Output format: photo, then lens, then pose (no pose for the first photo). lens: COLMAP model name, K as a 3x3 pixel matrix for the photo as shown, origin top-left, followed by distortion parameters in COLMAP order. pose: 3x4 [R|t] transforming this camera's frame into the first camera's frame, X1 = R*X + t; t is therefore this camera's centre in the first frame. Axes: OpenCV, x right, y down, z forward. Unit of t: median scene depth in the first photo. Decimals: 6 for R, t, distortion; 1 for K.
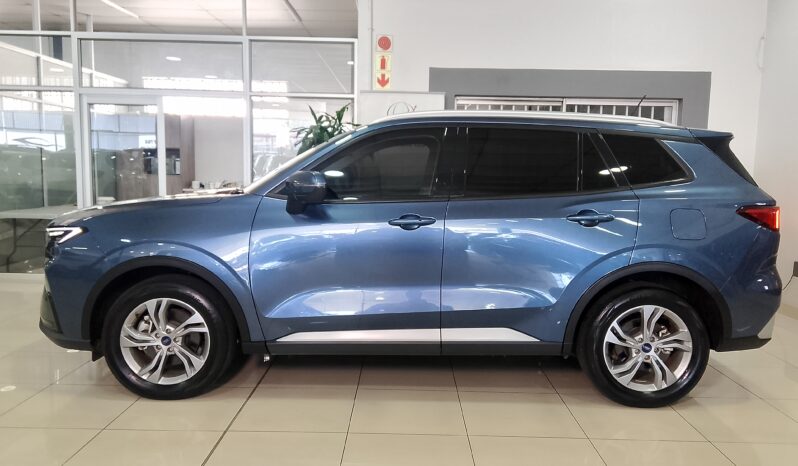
lens RADIAL K [[638.7, 0, 399.3], [0, 638.7, 235.2], [0, 0, 1]] dist [0.036121, -0.022351]
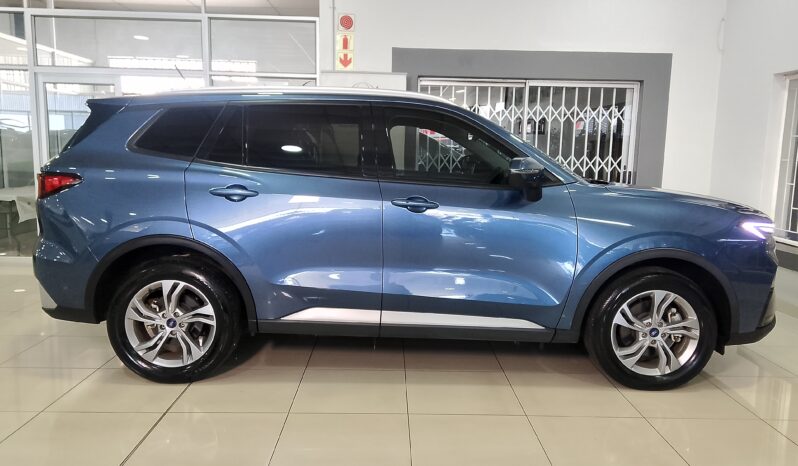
lens RADIAL K [[638.7, 0, 426.6], [0, 638.7, 244.8], [0, 0, 1]] dist [0.036121, -0.022351]
pose [[0.999965, 0.005540, -0.006201, 0.106078], [-0.005289, 0.999191, 0.039879, 0.001835], [0.006417, -0.039845, 0.999185, 0.003049]]
